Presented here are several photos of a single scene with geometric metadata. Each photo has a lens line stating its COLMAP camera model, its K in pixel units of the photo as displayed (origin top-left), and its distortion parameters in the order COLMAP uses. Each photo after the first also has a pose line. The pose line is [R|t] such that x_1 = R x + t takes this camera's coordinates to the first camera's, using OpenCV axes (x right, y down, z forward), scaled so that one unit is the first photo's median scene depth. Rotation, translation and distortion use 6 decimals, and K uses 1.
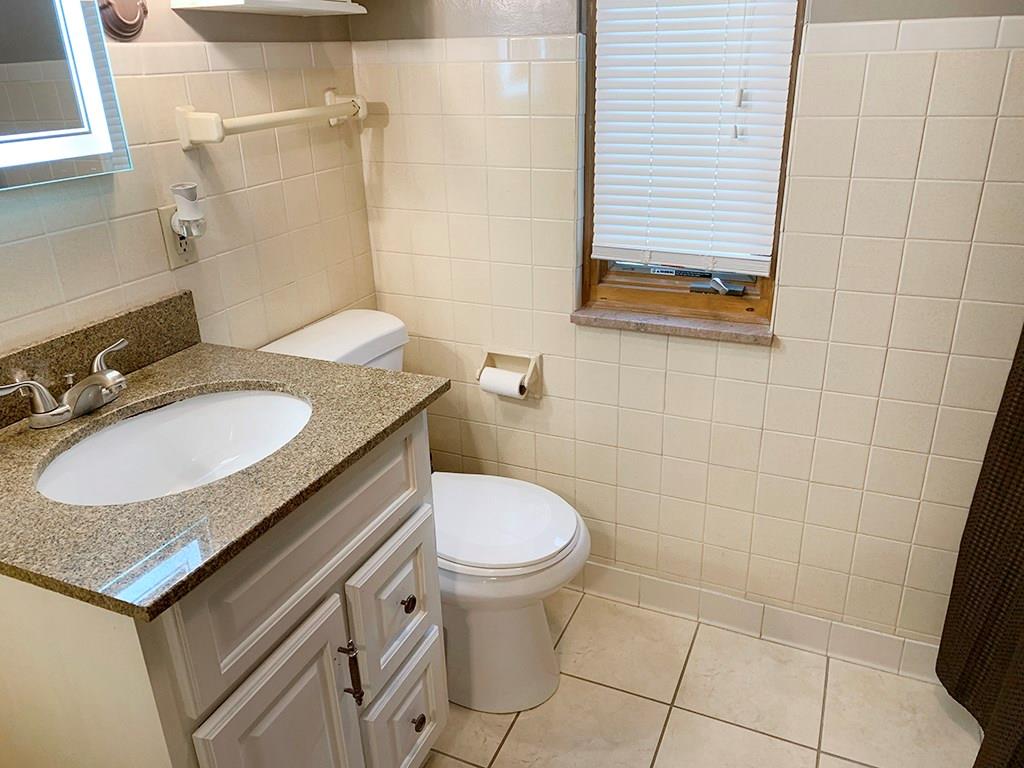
lens RADIAL K [[781.6, 0, 513.0], [0, 781.6, 380.8], [0, 0, 1]] dist [0.046648, -0.036458]
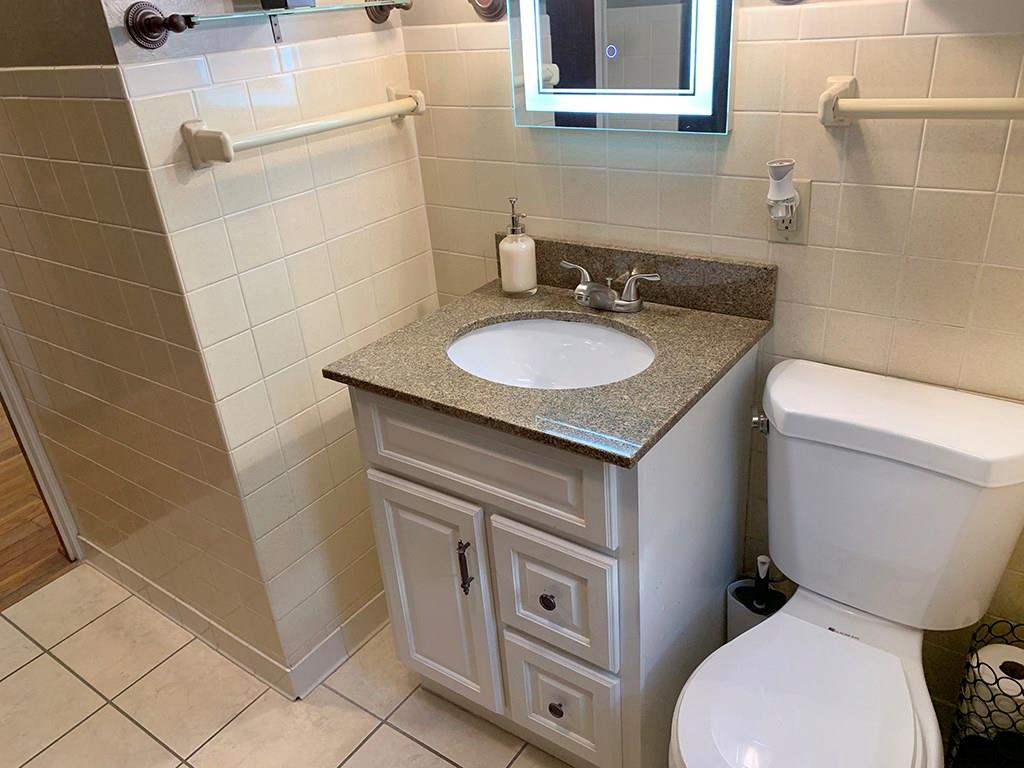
lens RADIAL K [[781.6, 0, 512.0], [0, 781.6, 387.7], [0, 0, 1]] dist [0.046648, -0.036458]
pose [[-0.188533, 0.488006, -0.852235, 0.630823], [-0.307206, 0.794940, 0.523159, -0.471006], [0.932781, 0.360445, 0.000046, 0.882547]]
